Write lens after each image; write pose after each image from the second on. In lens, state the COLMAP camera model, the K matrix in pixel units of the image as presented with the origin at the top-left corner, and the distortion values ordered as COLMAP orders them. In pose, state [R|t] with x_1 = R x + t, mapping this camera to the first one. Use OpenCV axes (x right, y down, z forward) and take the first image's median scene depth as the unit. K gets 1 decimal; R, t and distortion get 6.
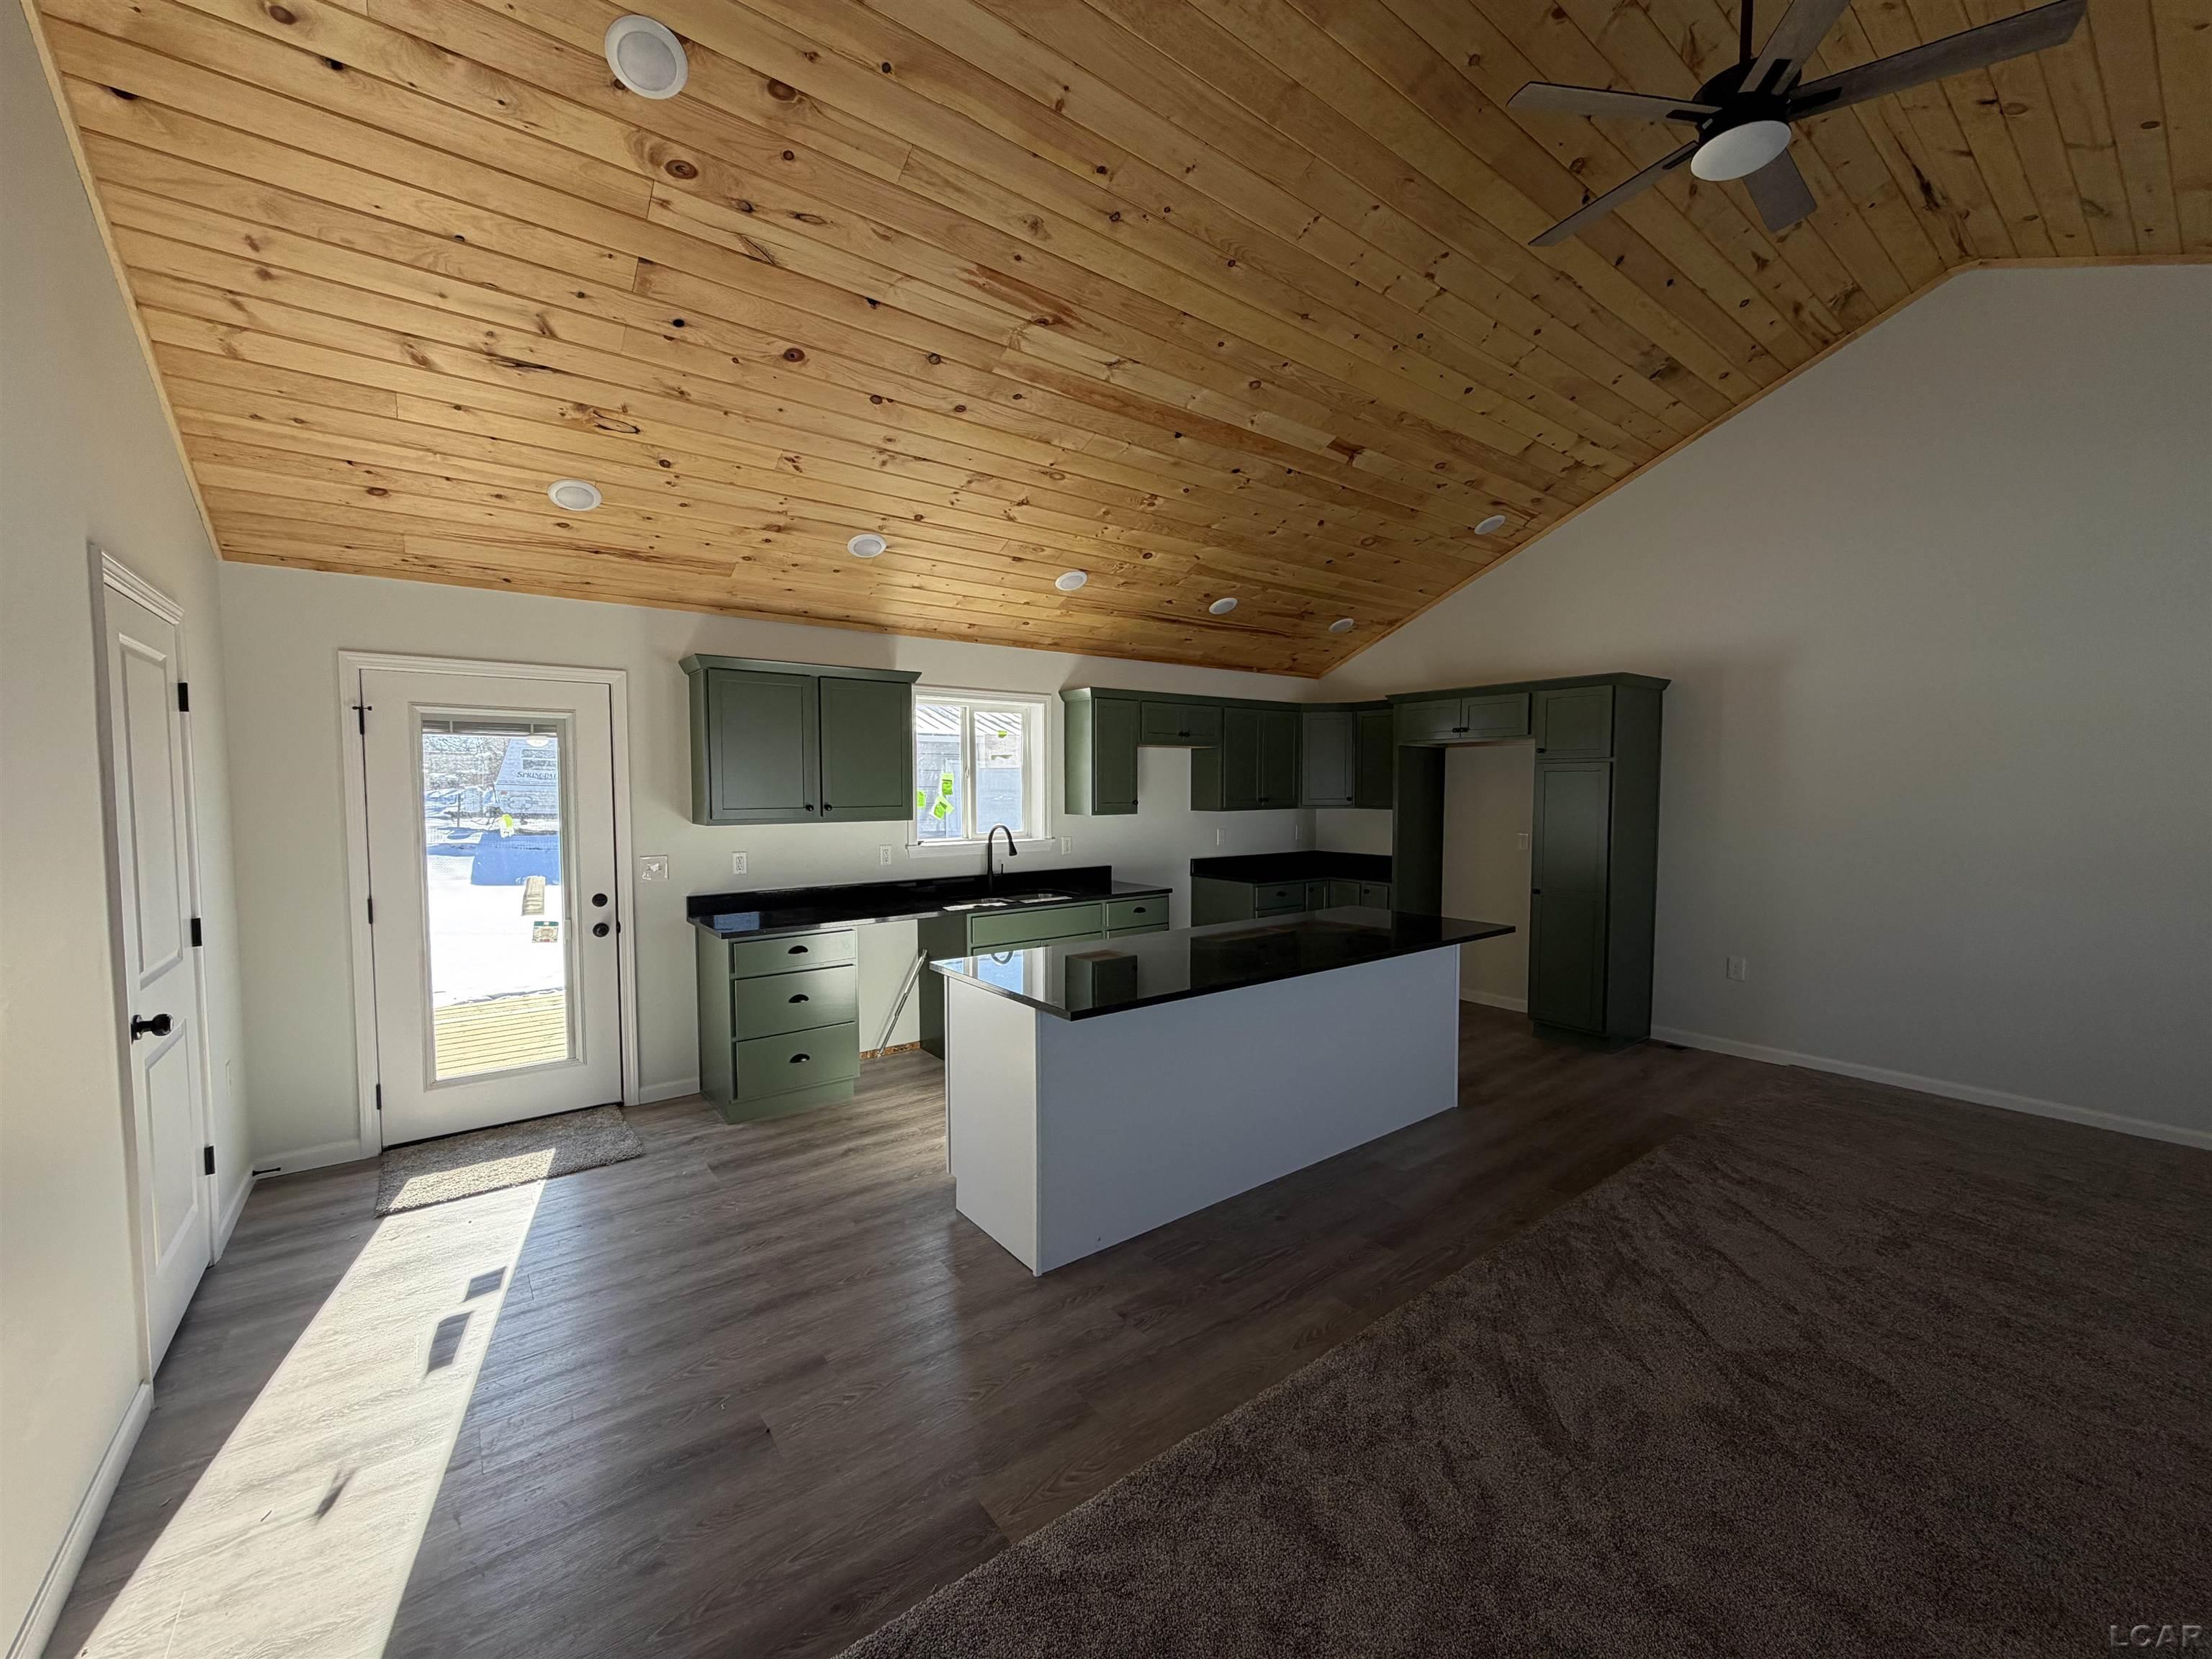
lens RADIAL K [[879.3, 0, 1093.5], [0, 879.3, 821.5], [0, 0, 1]] dist [0.003451, -0.000295]
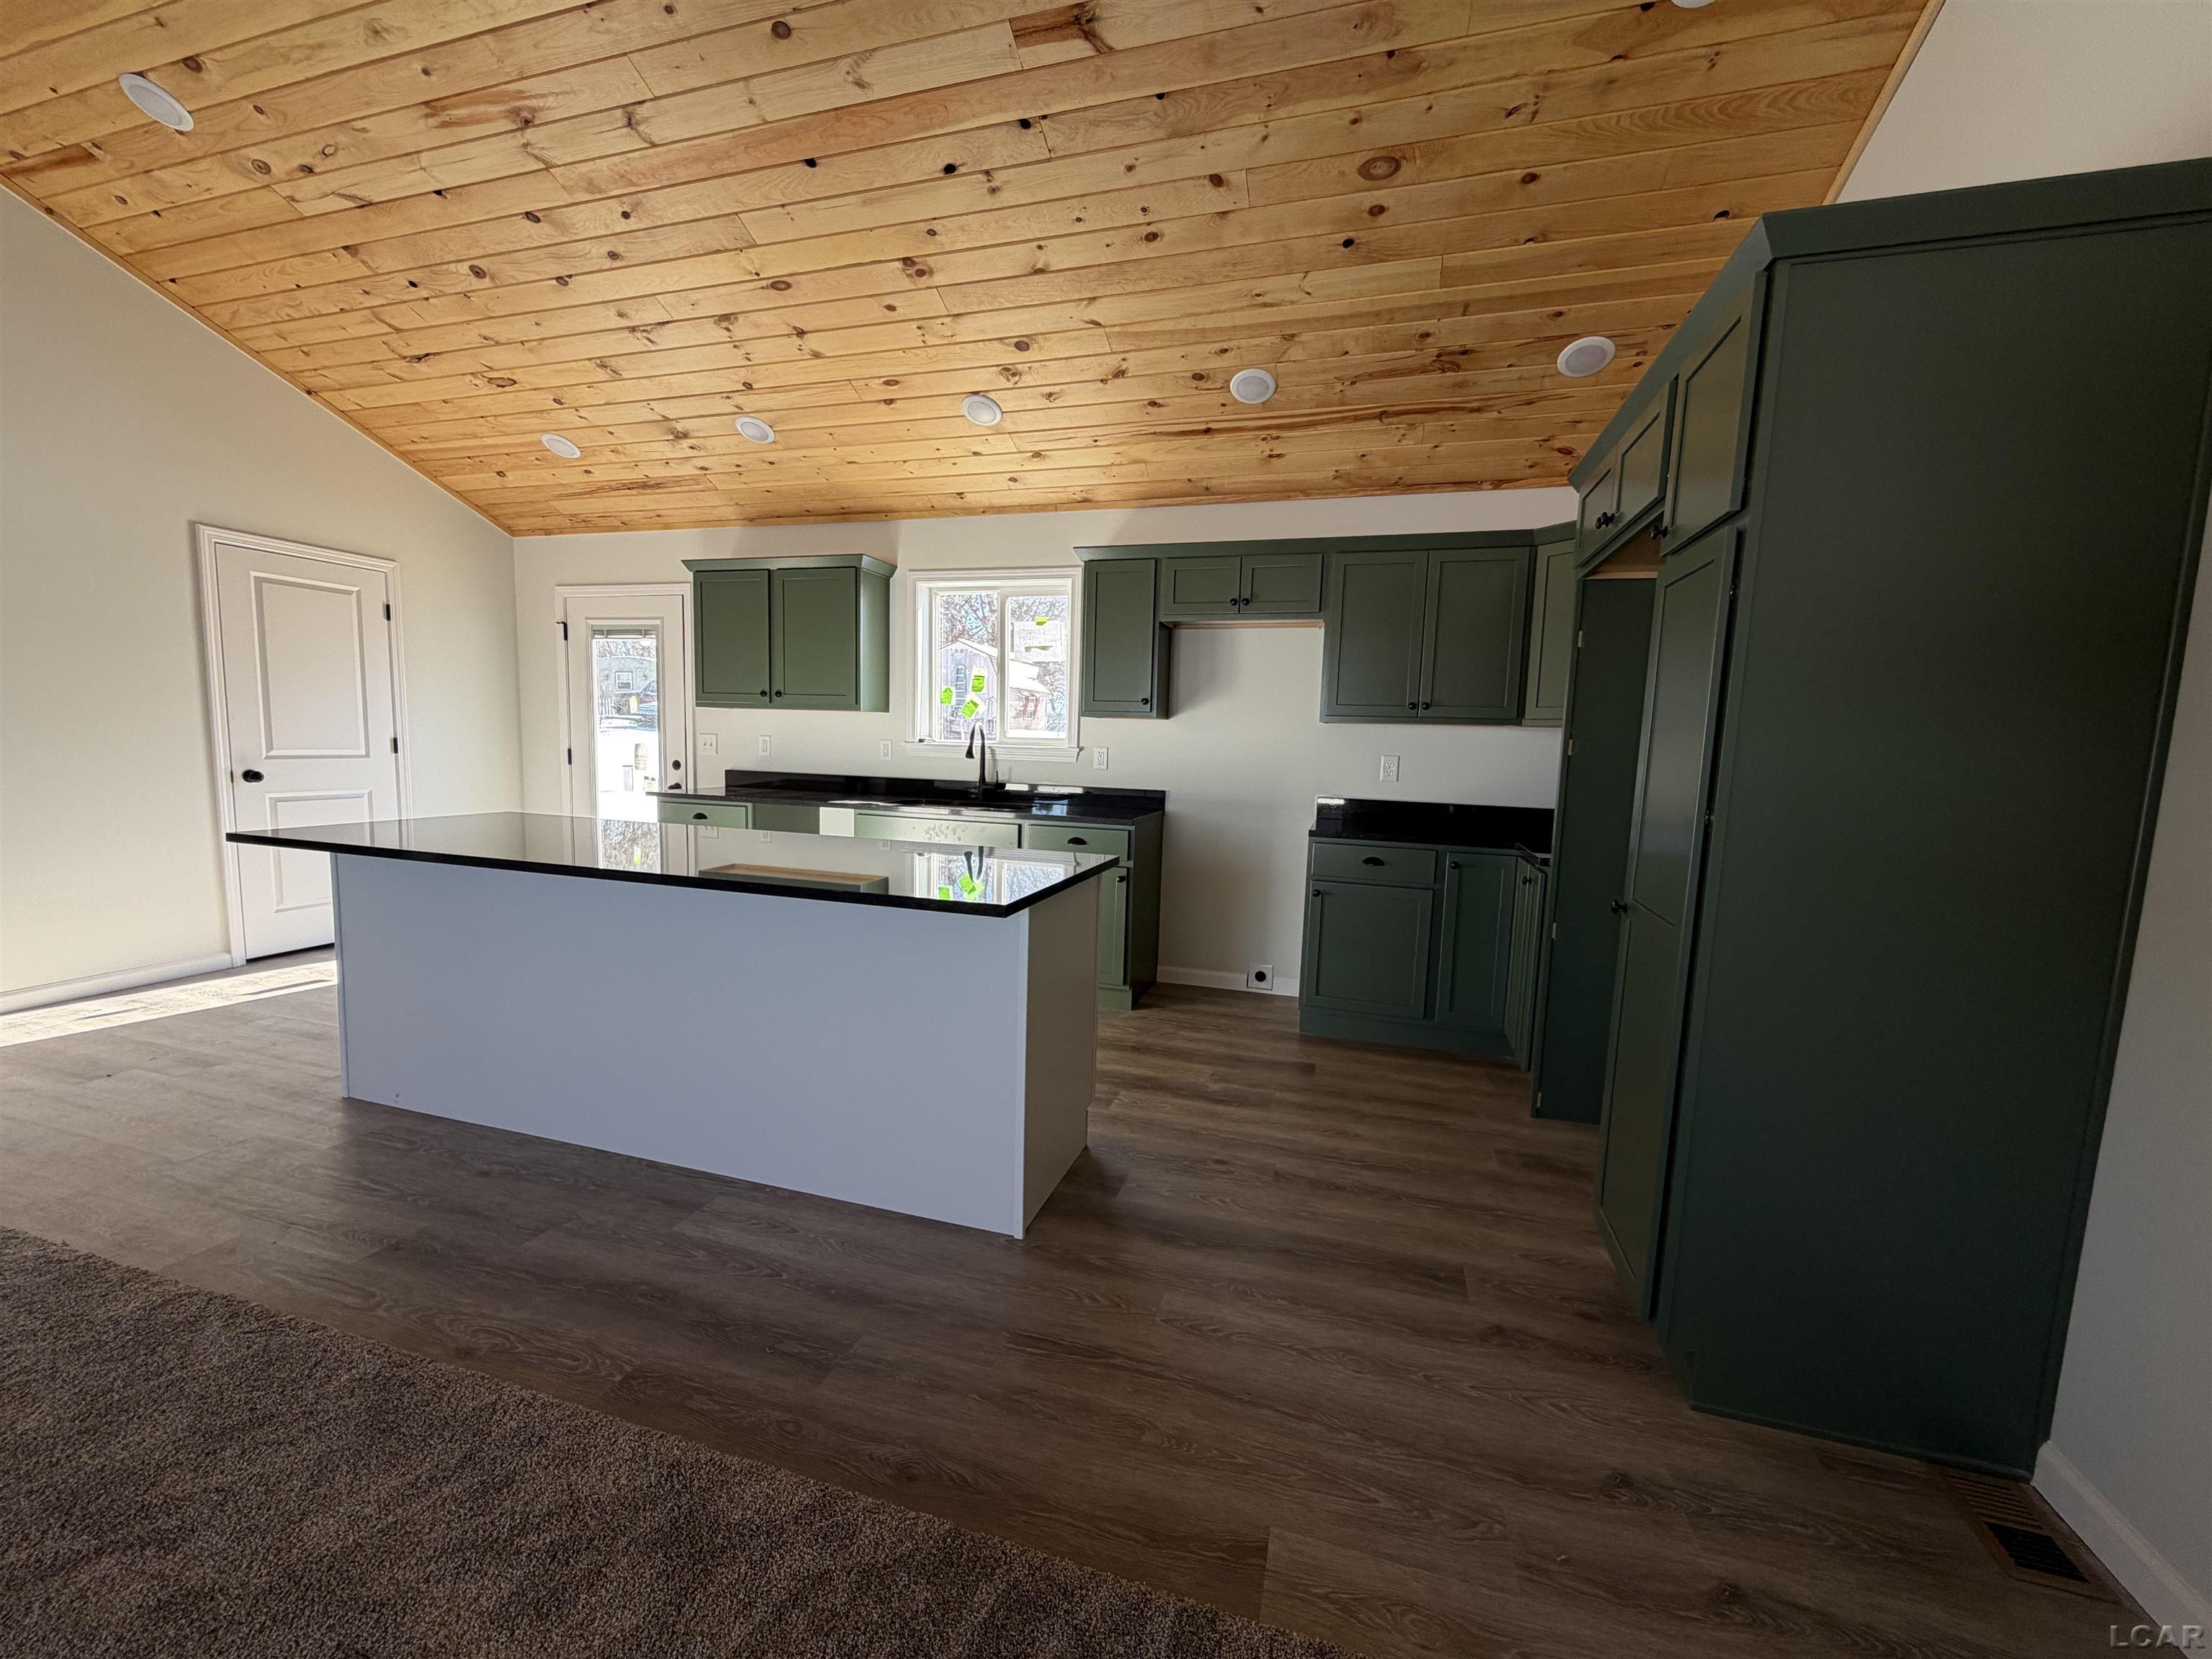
lens RADIAL K [[879.3, 0, 1103.8], [0, 879.3, 839.5], [0, 0, 1]] dist [0.003451, -0.000295]
pose [[0.578841, 0.111974, -0.807716, 0.836427], [-0.065609, 0.993711, 0.090740, 0.037648], [0.812797, 0.000470, 0.582547, 0.736485]]
